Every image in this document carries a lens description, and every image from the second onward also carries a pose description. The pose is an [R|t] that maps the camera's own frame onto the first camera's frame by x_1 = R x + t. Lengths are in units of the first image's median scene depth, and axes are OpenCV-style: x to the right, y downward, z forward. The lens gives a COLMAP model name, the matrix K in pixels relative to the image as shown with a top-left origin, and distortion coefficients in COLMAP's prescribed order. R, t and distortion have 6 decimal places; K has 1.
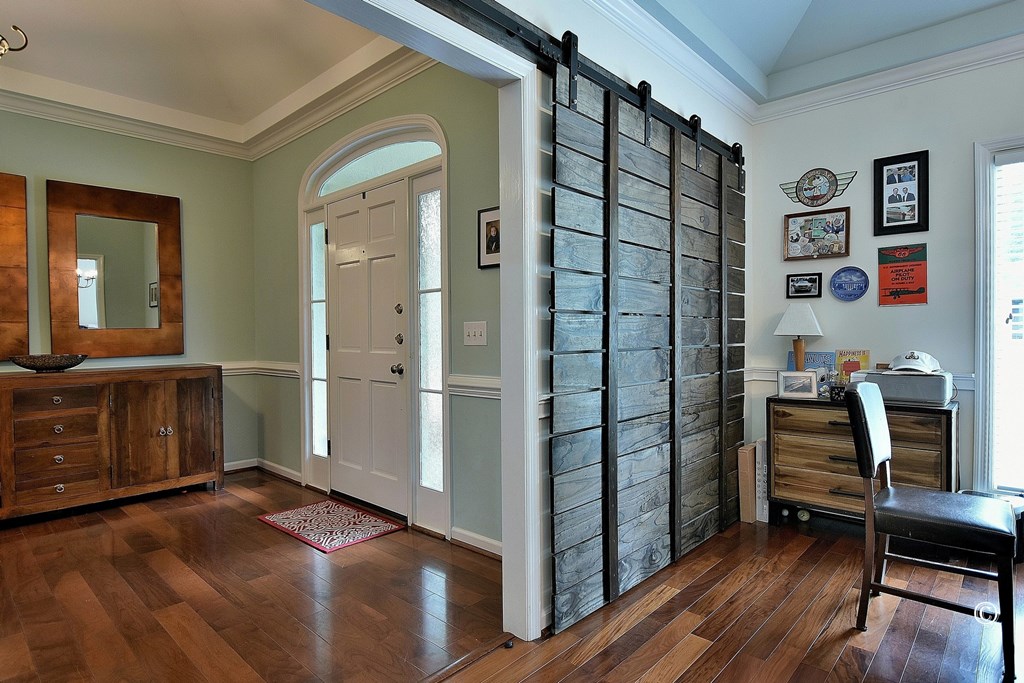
lens RADIAL K [[556.0, 0, 512.9], [0, 556.0, 337.8], [0, 0, 1]] dist [-0.008048, -0.000899]
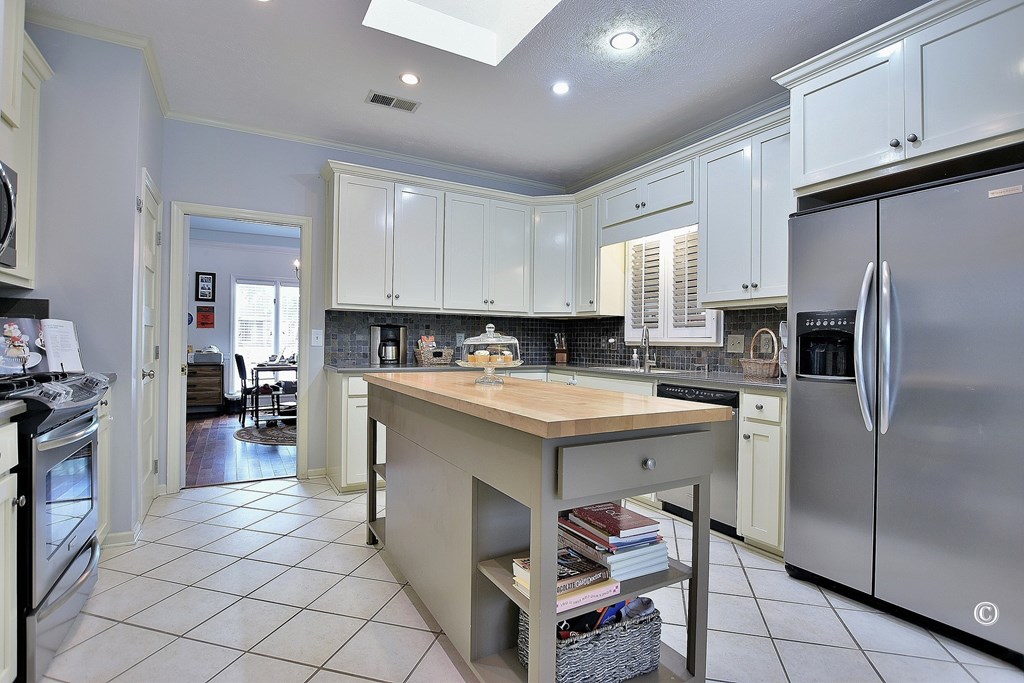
lens RADIAL K [[497.0, 0, 519.9], [0, 497.0, 341.4], [0, 0, 1]] dist [-0.005205, -0.000735]
pose [[0.289338, 0.013104, 0.957137, -1.171076], [-0.003987, 0.999914, -0.012484, 0.028250], [-0.957219, -0.000204, 0.289365, -1.168181]]
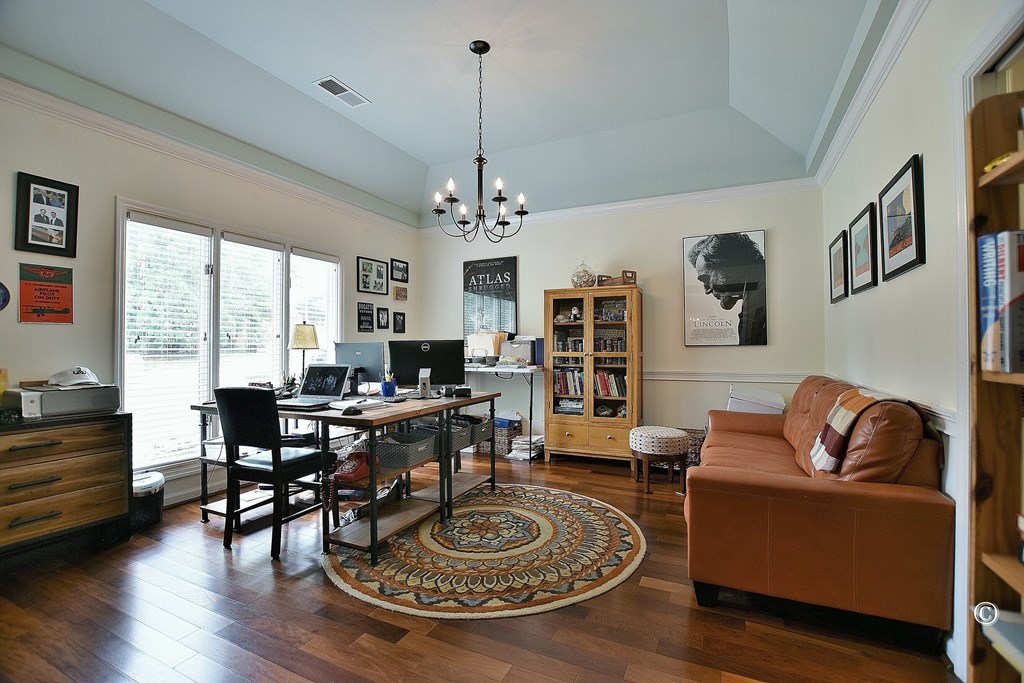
lens RADIAL K [[456.2, 0, 513.1], [0, 456.2, 342.8], [0, 0, 1]] dist [-0.031730, -0.000223]
pose [[-0.296725, 0.019749, 0.954759, -0.345341], [0.014054, 0.999768, -0.016312, 0.002953], [-0.954860, 0.008578, -0.296933, 0.421669]]
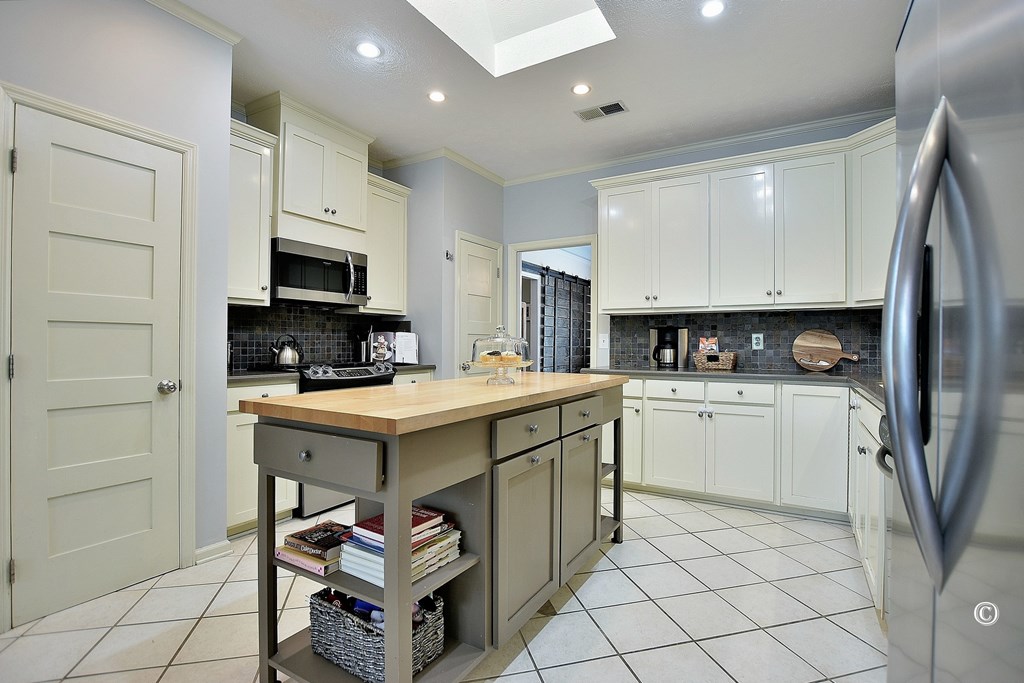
lens RADIAL K [[497.0, 0, 516.3], [0, 497.0, 342.5], [0, 0, 1]] dist [-0.005205, -0.000735]
pose [[0.973587, 0.011527, 0.228025, -0.632955], [-0.008857, 0.999880, -0.012727, 0.028942], [-0.228144, 0.010371, 0.973572, -1.645650]]
